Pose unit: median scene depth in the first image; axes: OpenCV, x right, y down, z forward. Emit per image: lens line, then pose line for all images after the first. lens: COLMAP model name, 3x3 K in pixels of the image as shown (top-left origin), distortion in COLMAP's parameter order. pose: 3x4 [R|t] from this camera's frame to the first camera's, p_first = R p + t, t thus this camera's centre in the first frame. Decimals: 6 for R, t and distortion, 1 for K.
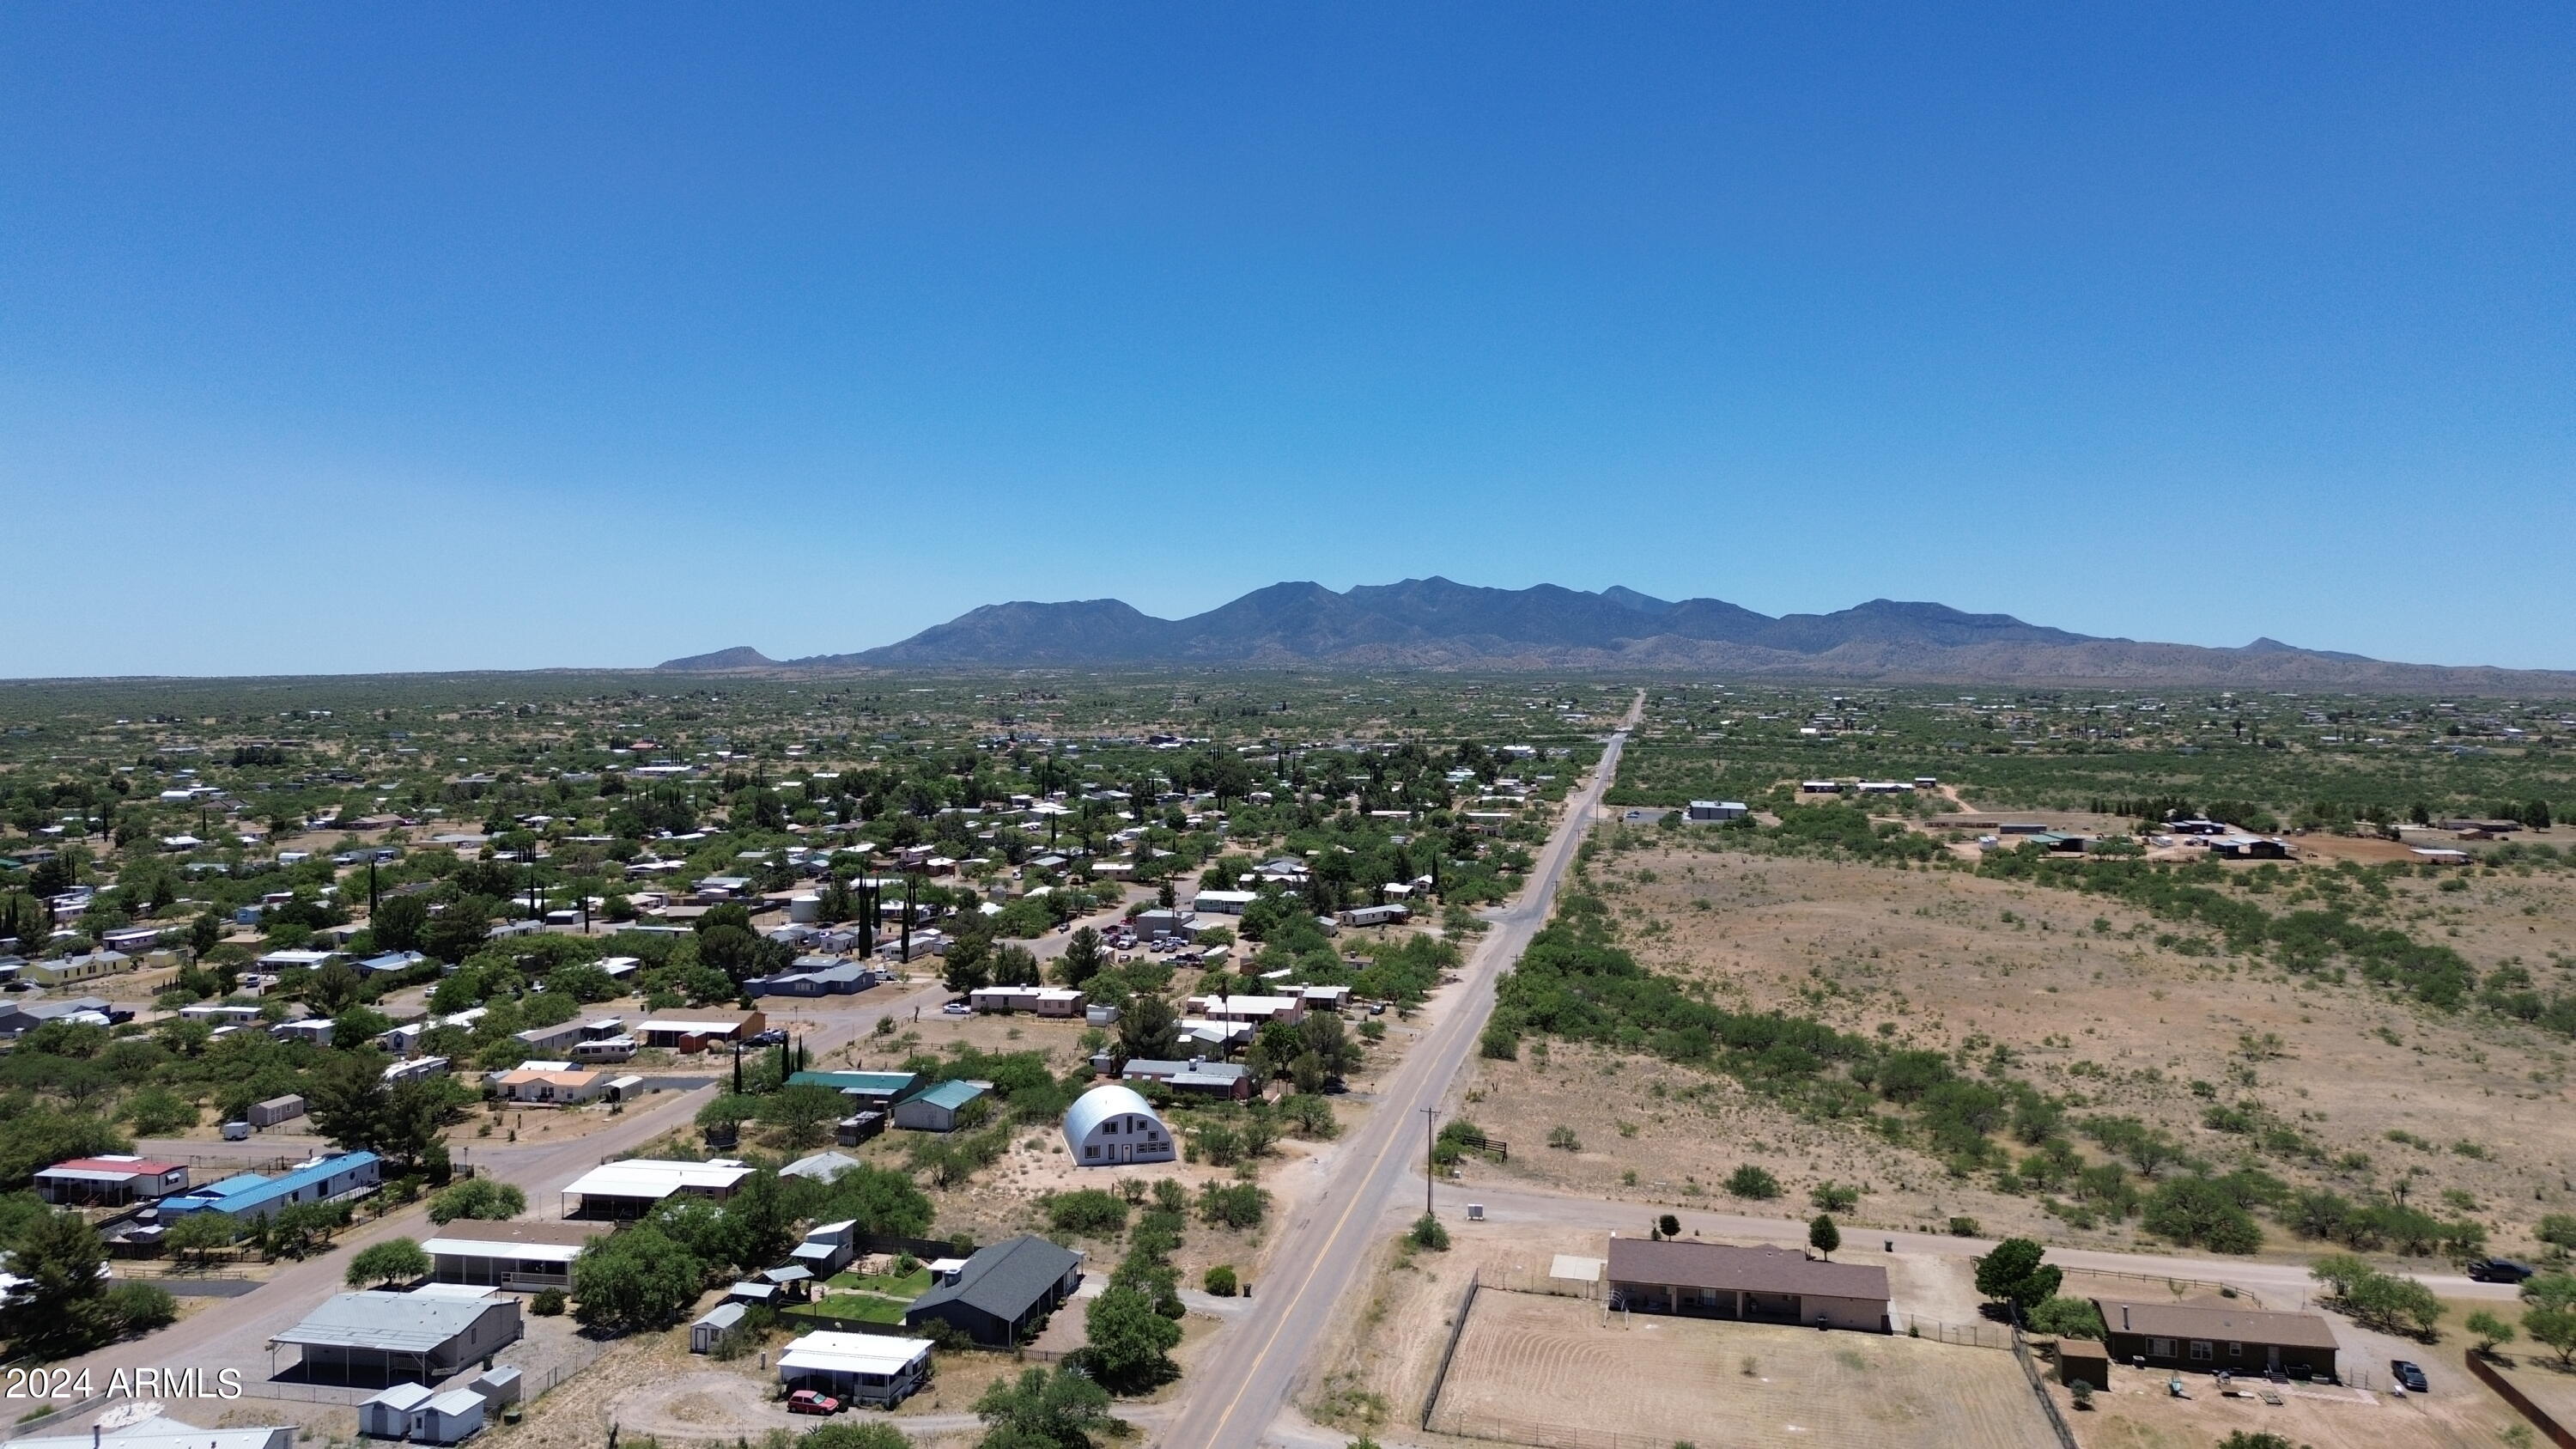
lens RADIAL K [[1823.5, 0, 1293.1], [0, 1823.5, 724.5], [0, 0, 1]] dist [0.070534, -0.069758]
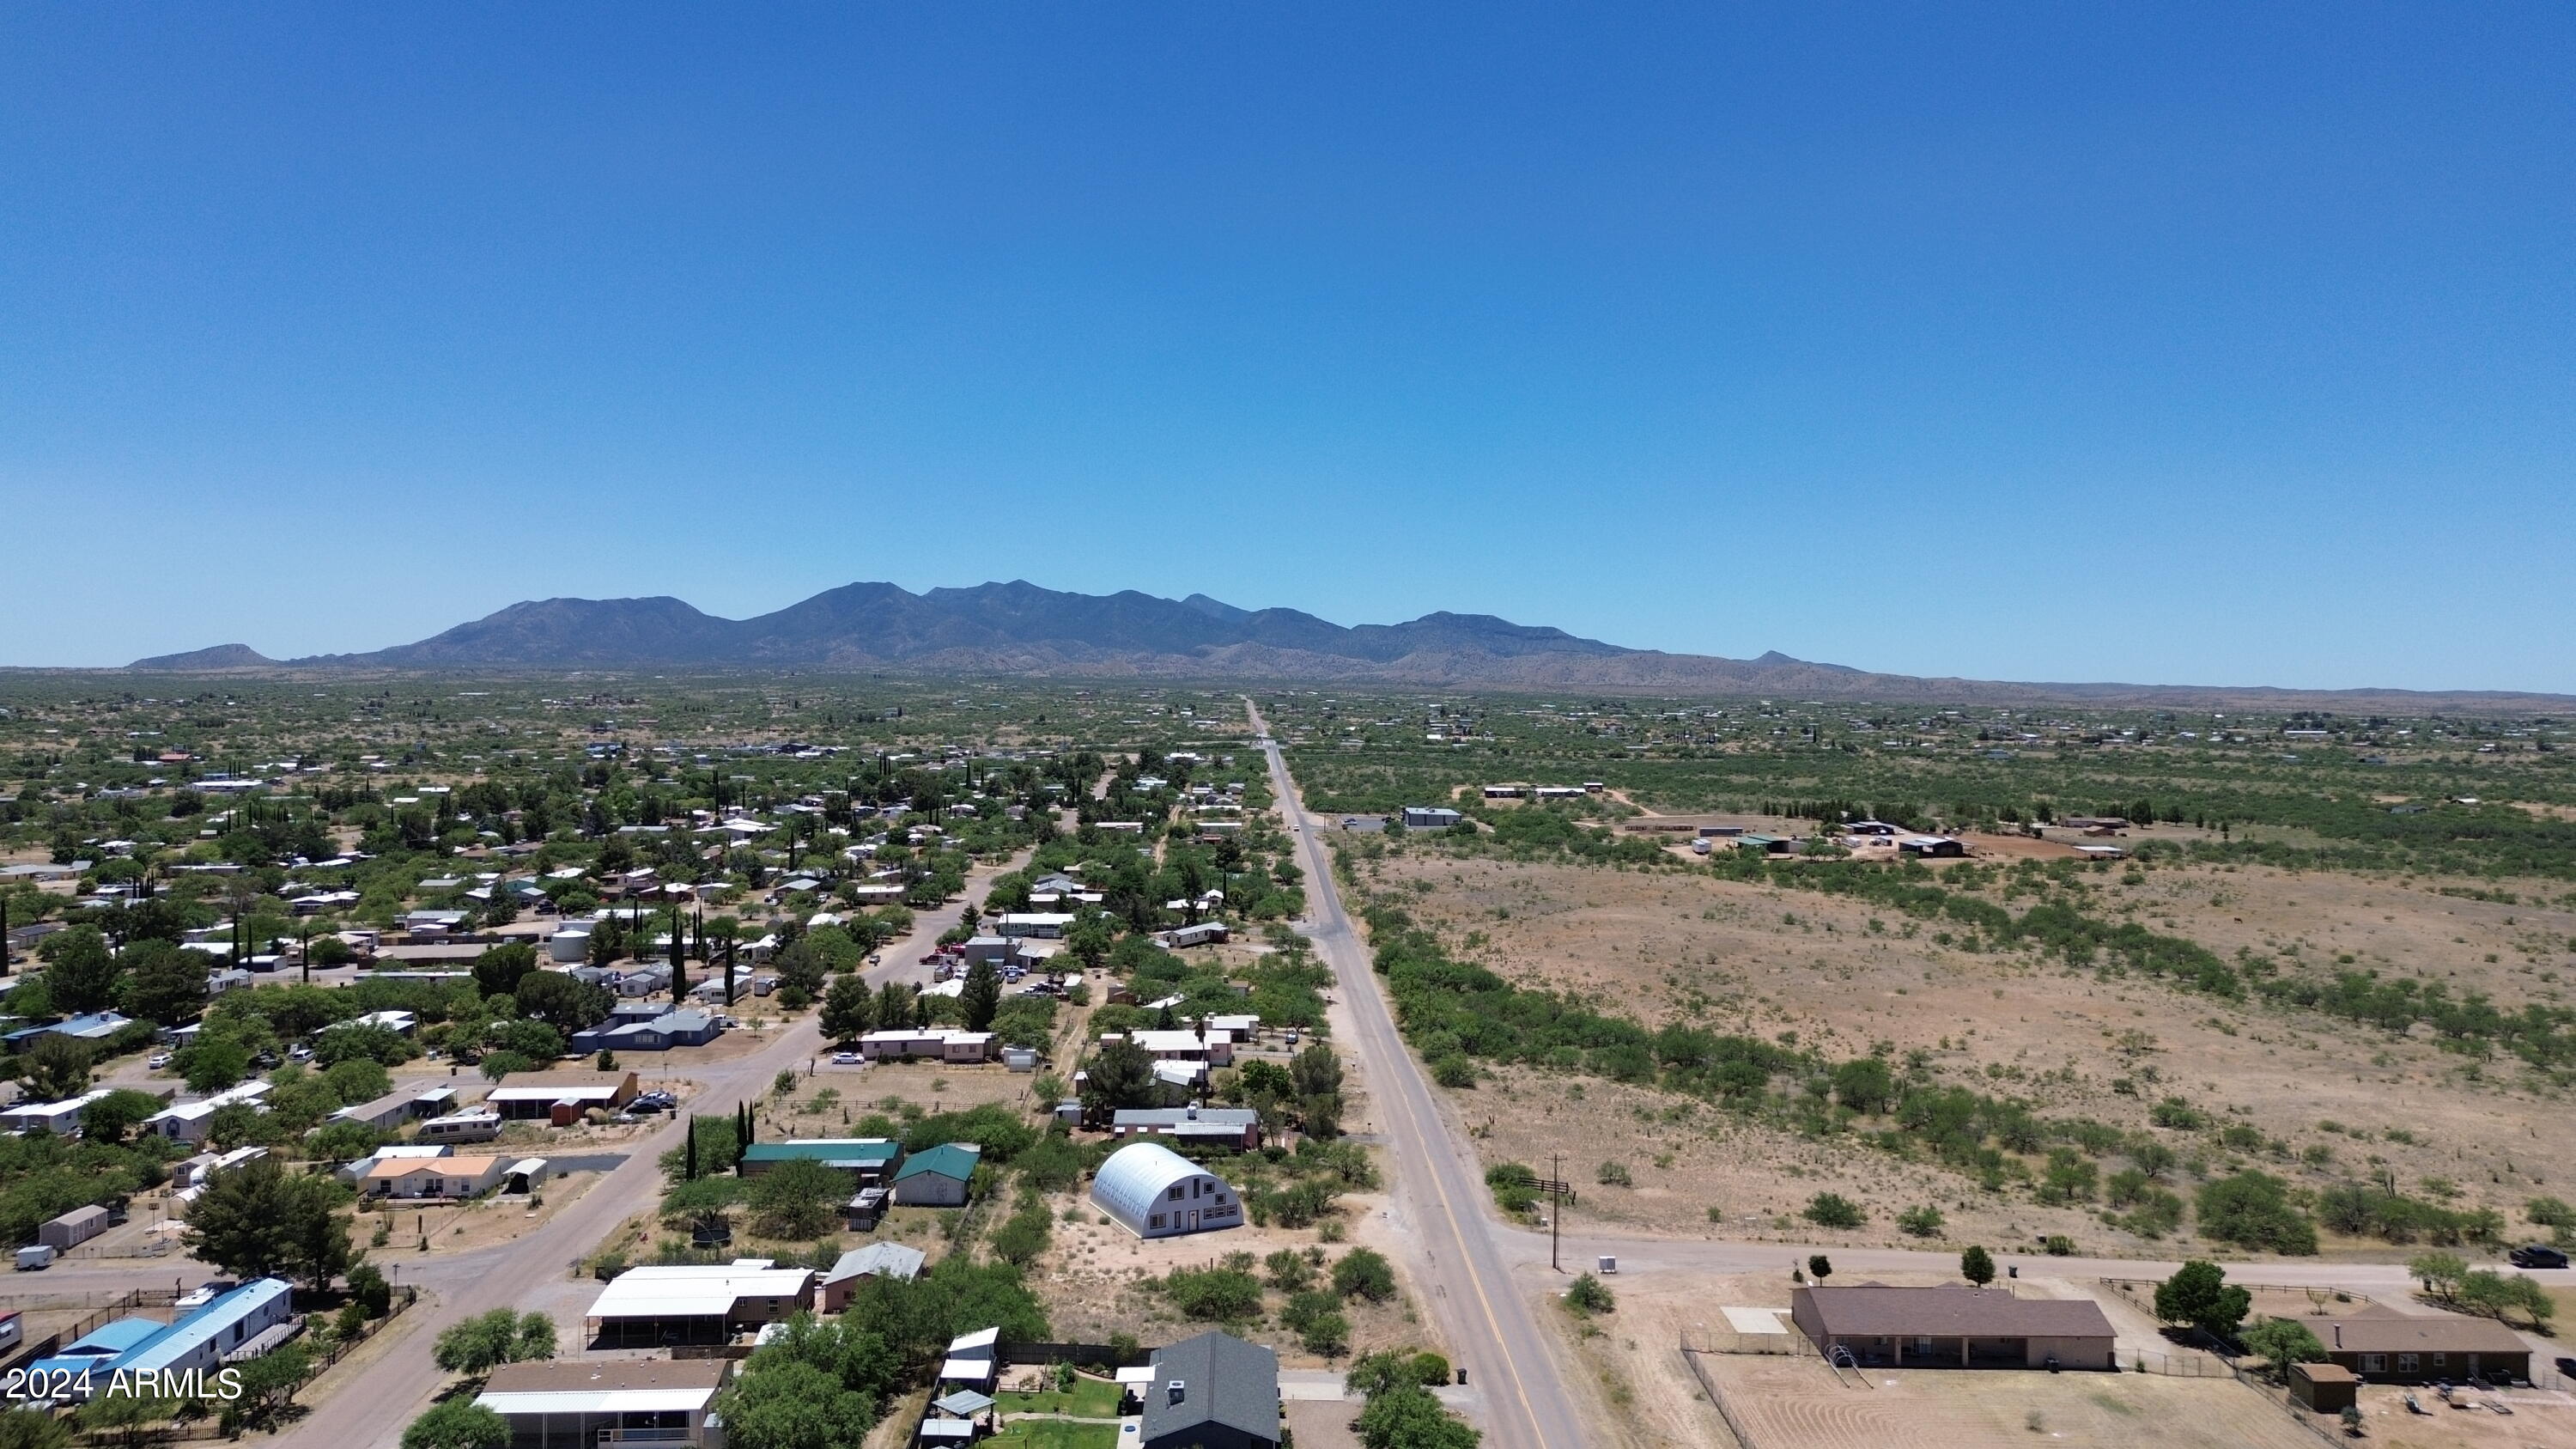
lens RADIAL K [[1823.5, 0, 1293.3], [0, 1823.5, 717.6], [0, 0, 1]] dist [0.070534, -0.069758]
pose [[0.973161, 0.001035, 0.230123, -0.186162], [0.000496, 0.999978, -0.006593, -0.004019], [-0.230125, 0.006531, 0.973139, 0.086713]]
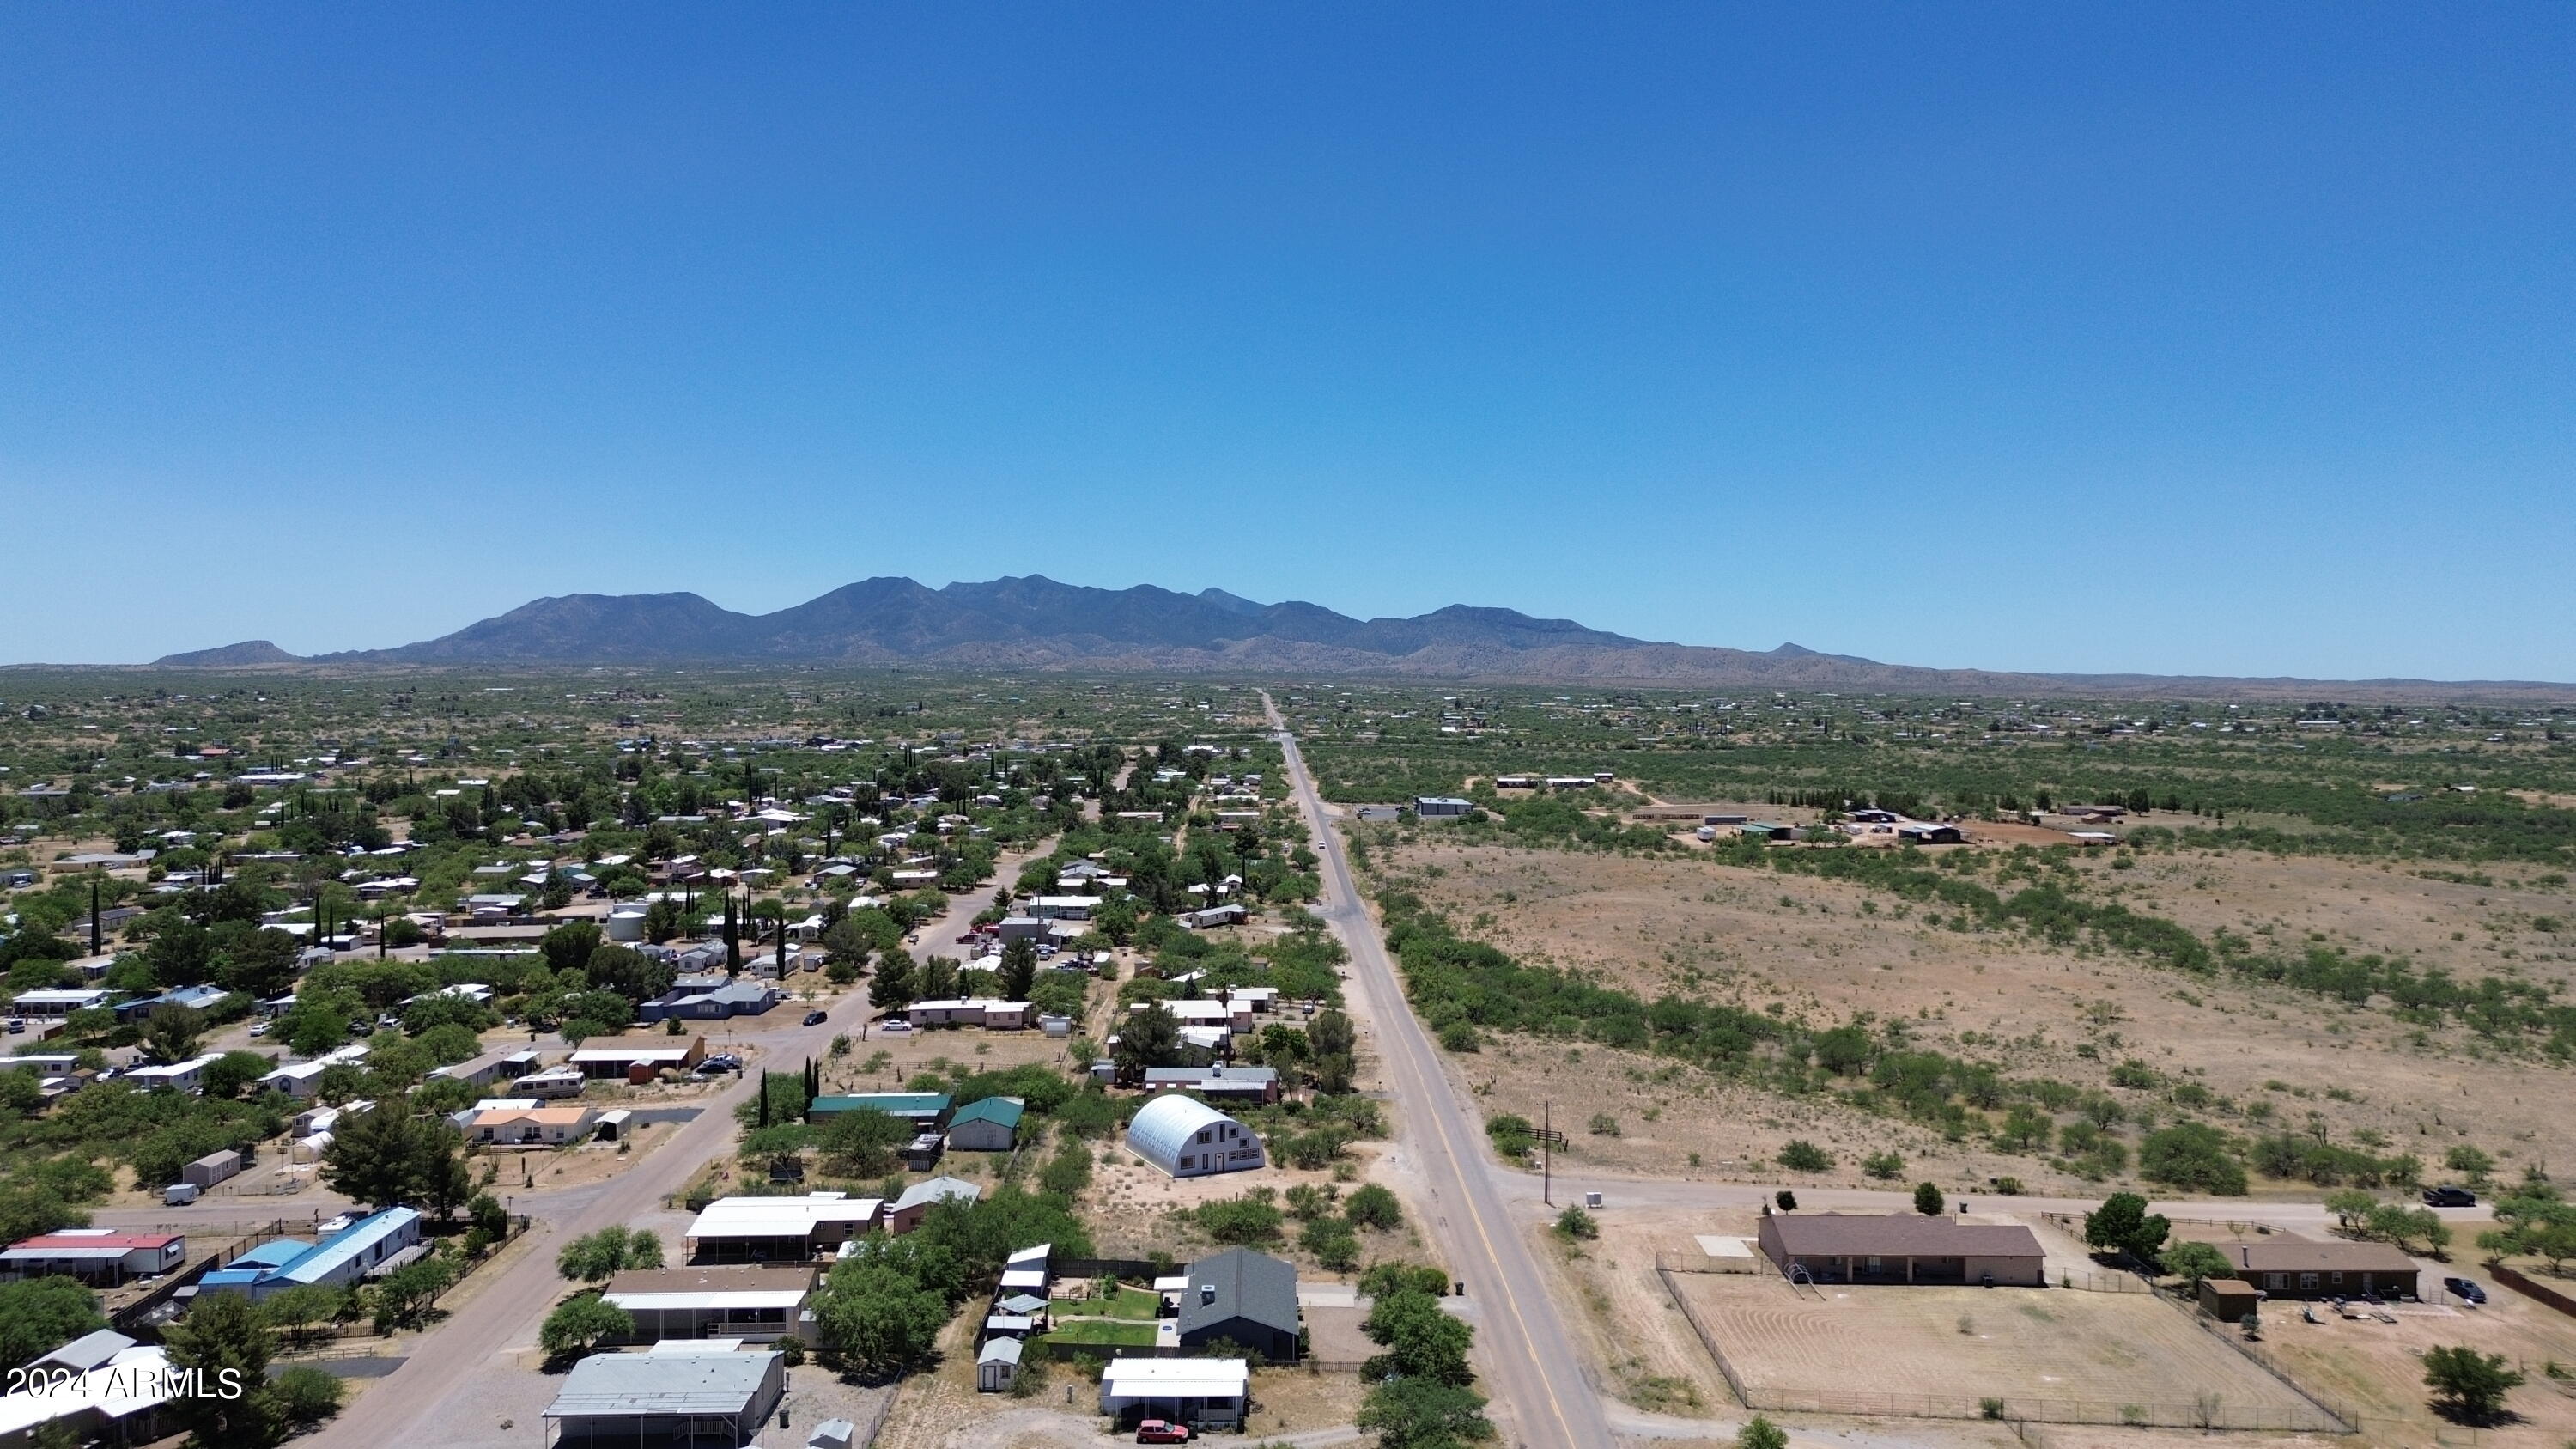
lens RADIAL K [[1823.5, 0, 1293.1], [0, 1823.5, 720.7], [0, 0, 1]] dist [0.070534, -0.069758]
pose [[0.975167, -0.002821, 0.221451, -0.201468], [0.003214, 0.999994, -0.001416, -0.001811], [-0.221445, 0.002093, 0.975171, 0.020982]]
